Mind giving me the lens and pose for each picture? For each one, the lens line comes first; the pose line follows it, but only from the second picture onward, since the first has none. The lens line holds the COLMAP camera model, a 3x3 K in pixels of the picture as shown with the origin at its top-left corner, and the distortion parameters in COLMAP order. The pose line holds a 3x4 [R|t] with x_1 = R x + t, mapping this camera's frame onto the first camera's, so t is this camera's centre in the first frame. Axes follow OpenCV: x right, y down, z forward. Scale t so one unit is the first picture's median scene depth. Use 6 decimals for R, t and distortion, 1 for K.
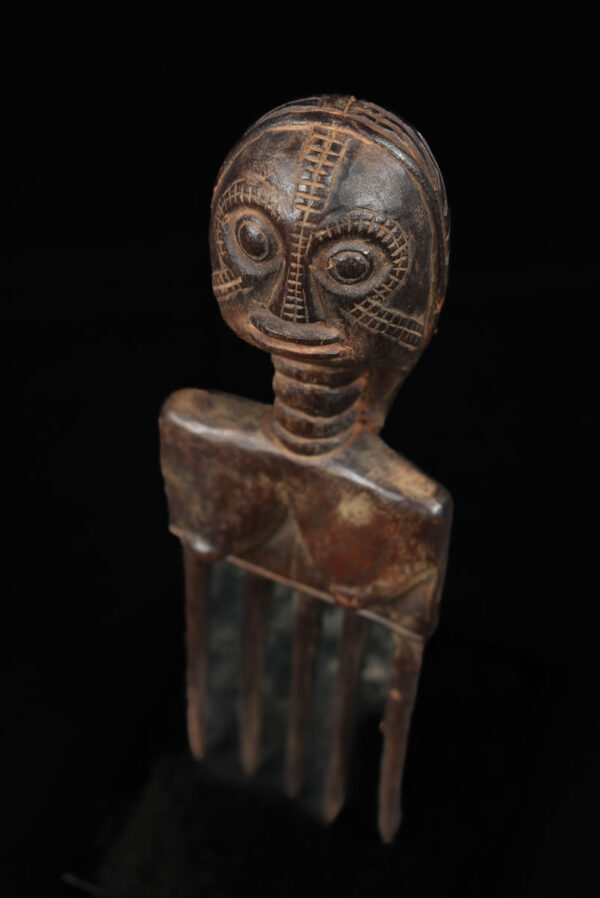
lens RADIAL K [[1379.5, 0, 300.0], [0, 1379.5, 449.0], [0, 0, 1]] dist [-0.028078, -0.031459]
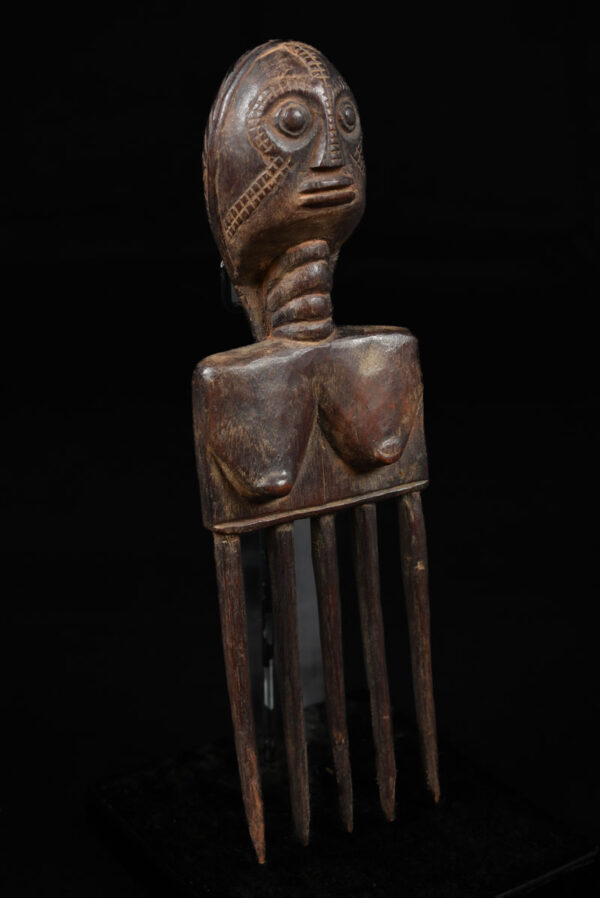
lens RADIAL K [[1495.3, 0, 300.0], [0, 1495.3, 449.0], [0, 0, 1]] dist [-0.010199, -0.030160]
pose [[0.553255, -0.273154, 0.786954, -1.287954], [0.660813, 0.719107, -0.214969, 0.412650], [-0.507184, 0.638962, 0.578353, 0.311266]]
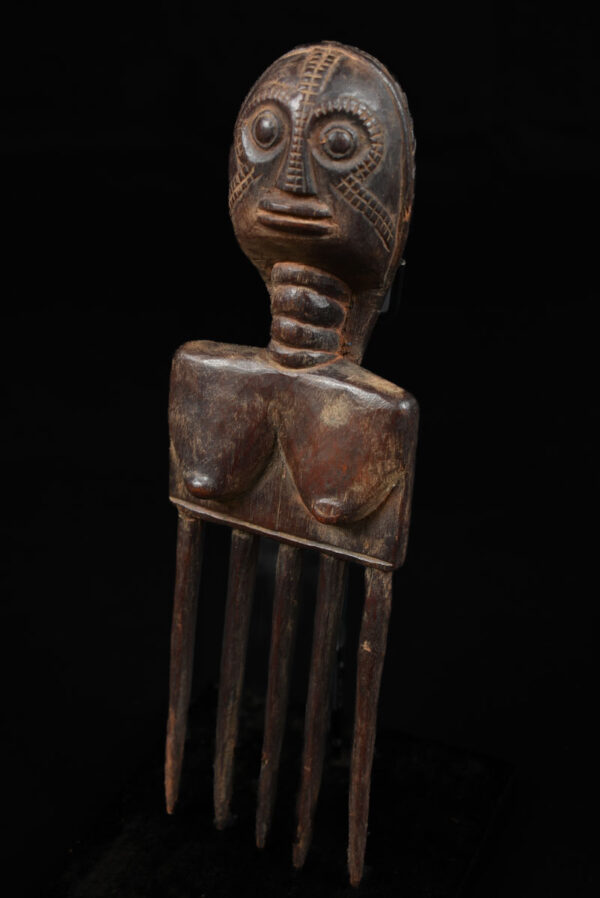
lens RADIAL K [[1379.5, 0, 300.0], [0, 1379.5, 449.0], [0, 0, 1]] dist [-0.028078, -0.031459]
pose [[0.998956, 0.044793, 0.008929, 0.000919], [-0.036787, 0.904925, -0.423978, 0.653005], [-0.027071, 0.423207, 0.905628, -0.056428]]
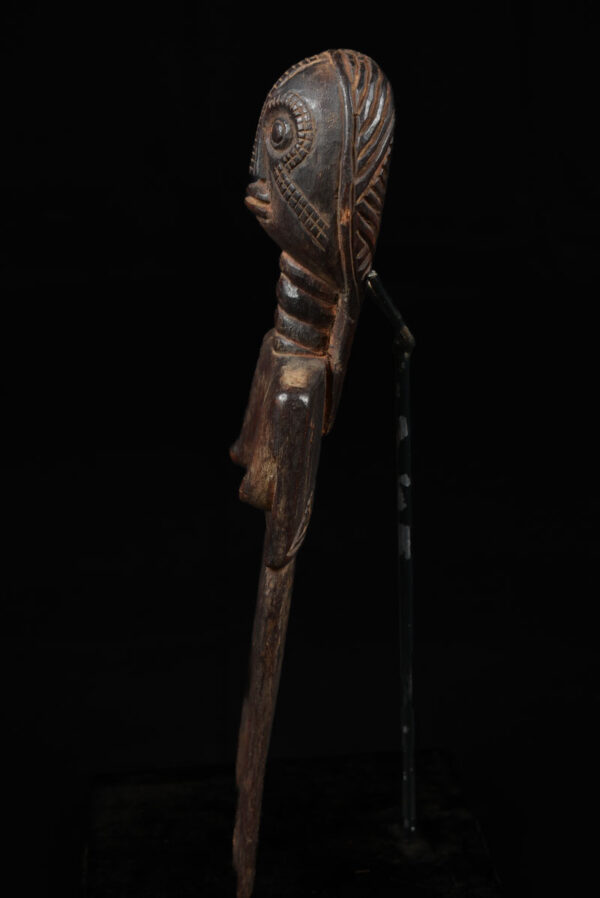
lens RADIAL K [[1617.1, 0, 300.0], [0, 1617.1, 449.0], [0, 0, 1]] dist [0.013830, 0.025519]
pose [[0.472516, 0.291714, -0.831644, 1.438646], [-0.689786, 0.709760, -0.142955, 0.300233], [0.548565, 0.641205, 0.536593, 0.318711]]
